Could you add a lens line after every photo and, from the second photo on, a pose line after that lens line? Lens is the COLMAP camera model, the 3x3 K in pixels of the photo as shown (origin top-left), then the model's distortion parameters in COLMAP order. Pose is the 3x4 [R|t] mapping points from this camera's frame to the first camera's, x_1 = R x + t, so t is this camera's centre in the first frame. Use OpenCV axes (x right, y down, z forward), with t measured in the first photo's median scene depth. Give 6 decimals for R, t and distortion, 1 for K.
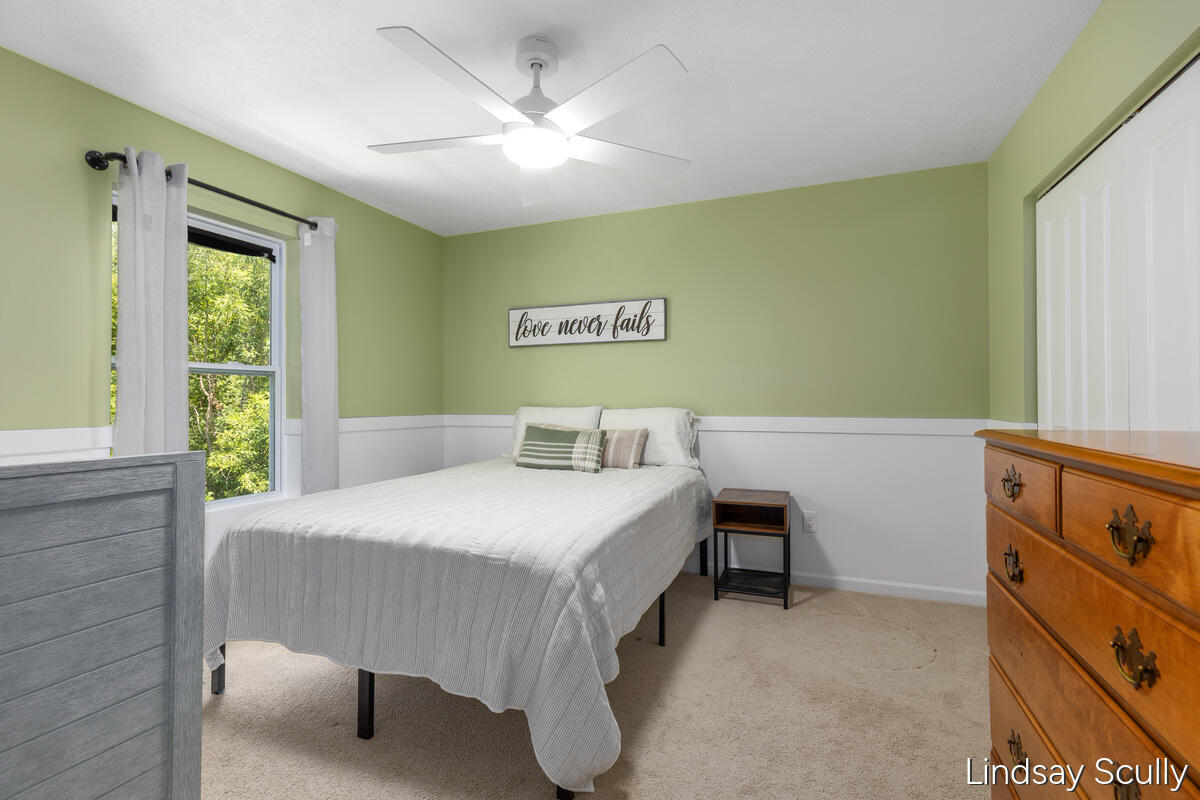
lens RADIAL K [[549.7, 0, 605.6], [0, 549.7, 399.2], [0, 0, 1]] dist [-0.001025, -0.001101]
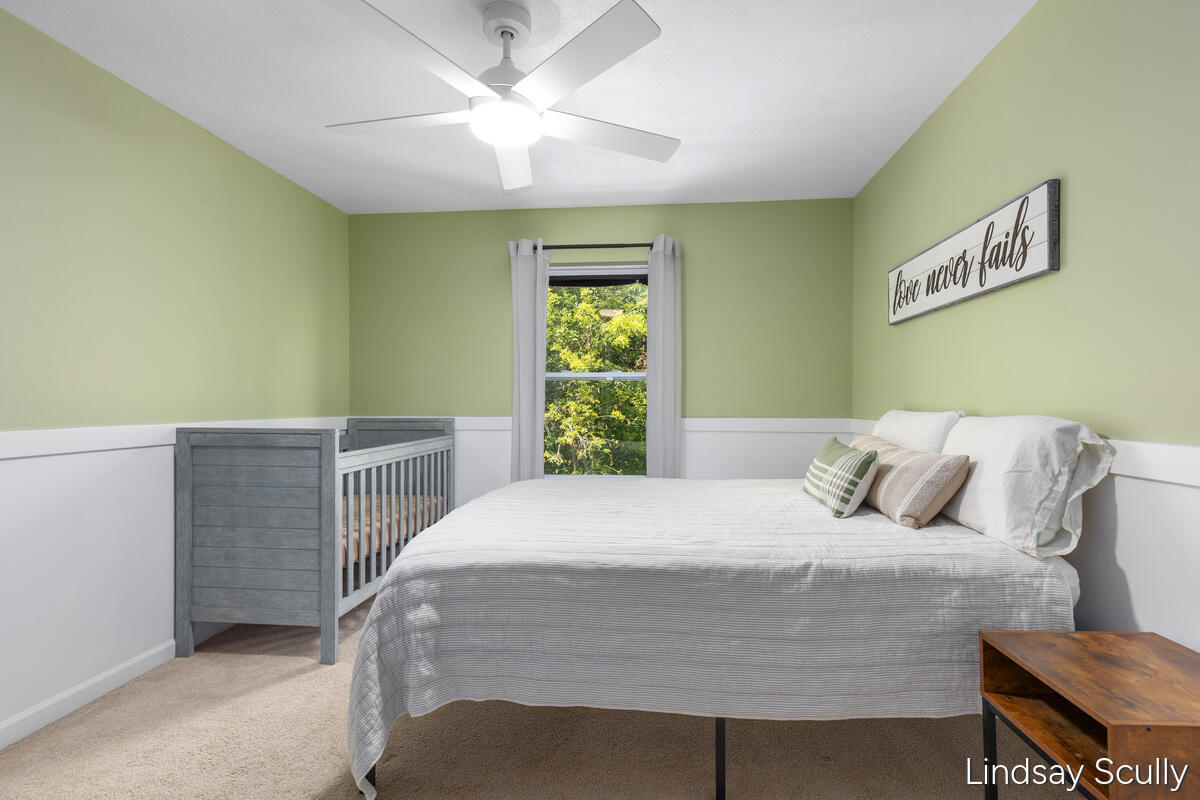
lens RADIAL K [[549.0, 0, 599.4], [0, 549.0, 407.6], [0, 0, 1]] dist [-0.000359, -0.000236]
pose [[0.269463, 0.011800, -0.962938, 0.463053], [0.000844, 0.999922, 0.012490, 0.001718], [0.963010, -0.004179, 0.269432, 0.519917]]
